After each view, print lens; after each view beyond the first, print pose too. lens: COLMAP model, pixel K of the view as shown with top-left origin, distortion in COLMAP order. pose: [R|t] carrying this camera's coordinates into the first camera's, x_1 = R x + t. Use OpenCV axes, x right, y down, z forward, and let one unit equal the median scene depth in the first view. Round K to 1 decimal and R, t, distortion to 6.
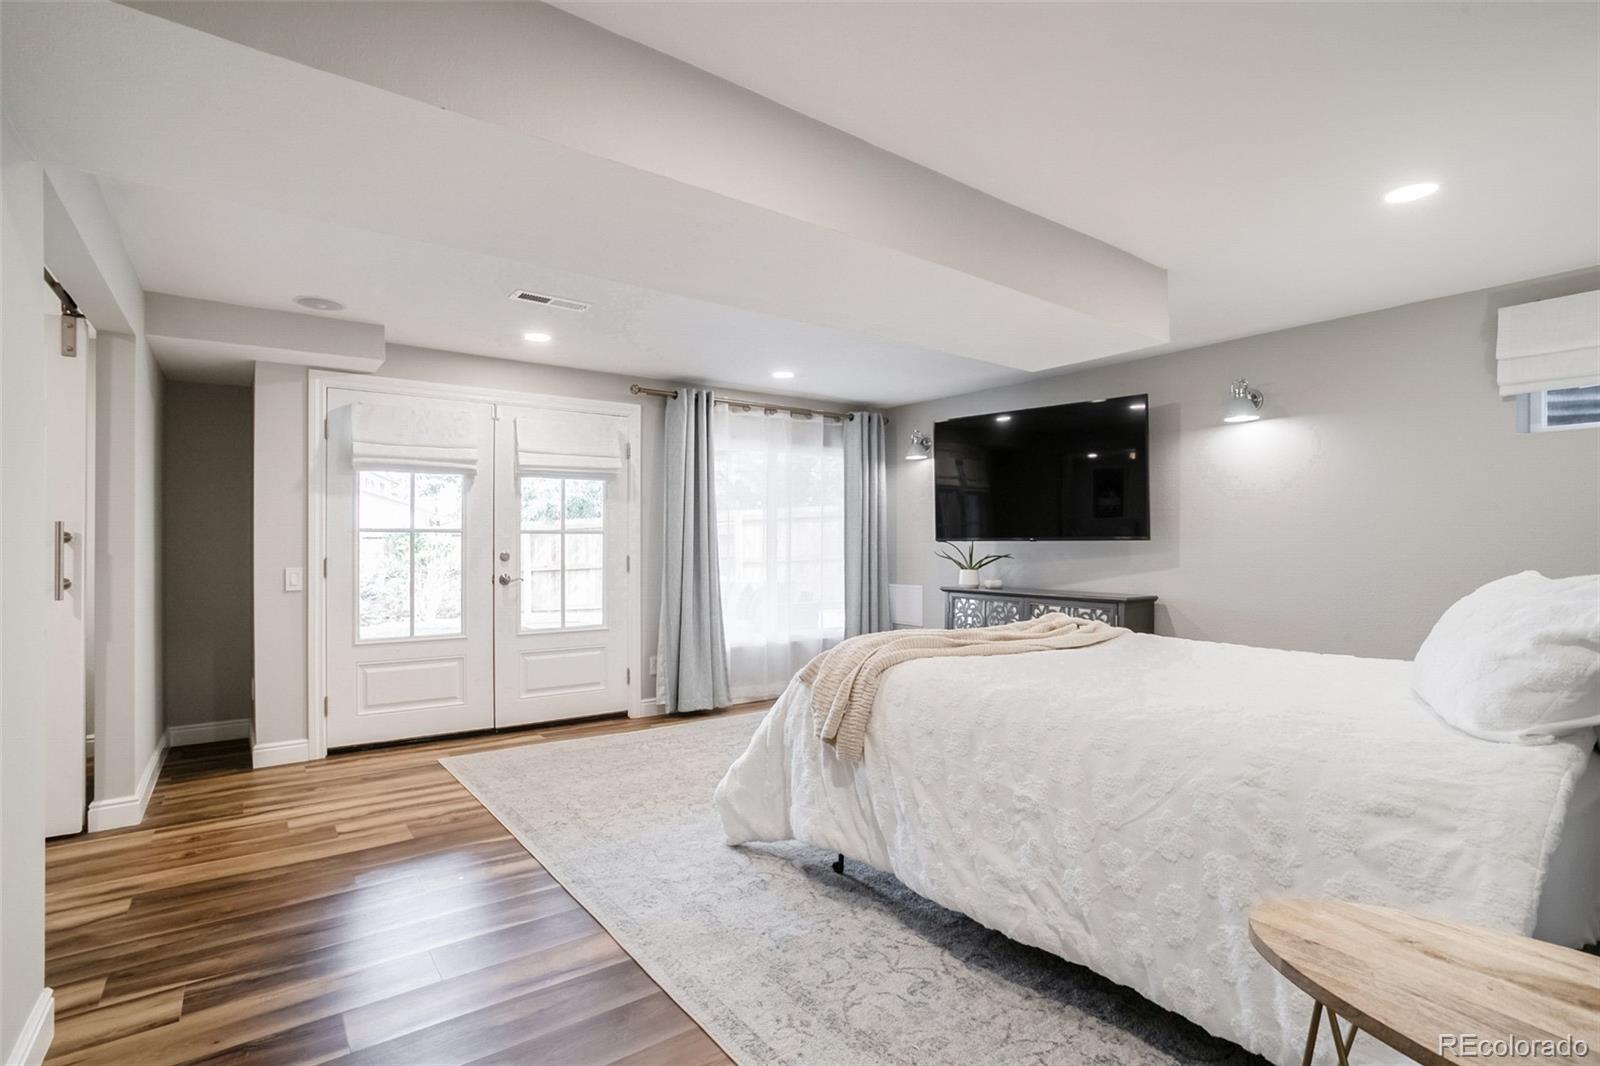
lens RADIAL K [[767.9, 0, 797.7], [0, 767.9, 541.4], [0, 0, 1]] dist [-0.064392, 0.036440]
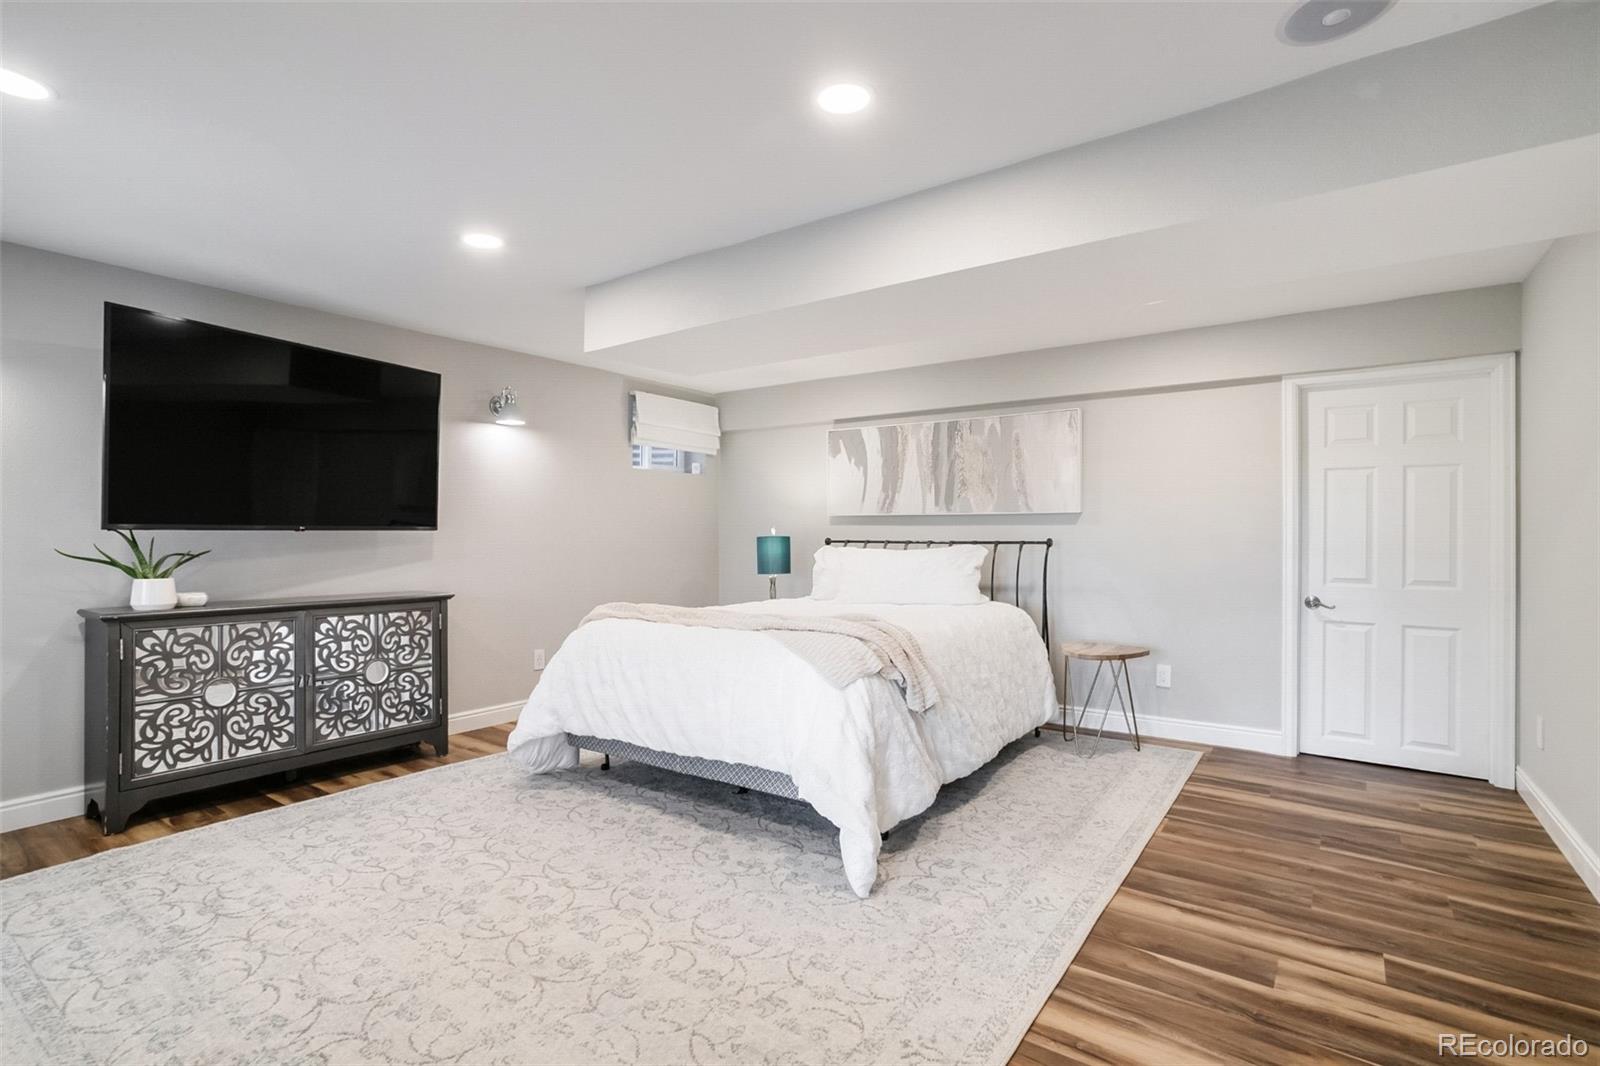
lens RADIAL K [[767.9, 0, 797.7], [0, 767.9, 541.4], [0, 0, 1]] dist [-0.064392, 0.036440]
pose [[-0.303061, -0.004975, 0.952958, -0.536410], [-0.002652, 0.999987, 0.004377, 0.006503], [-0.952967, -0.001201, -0.303070, 0.833775]]
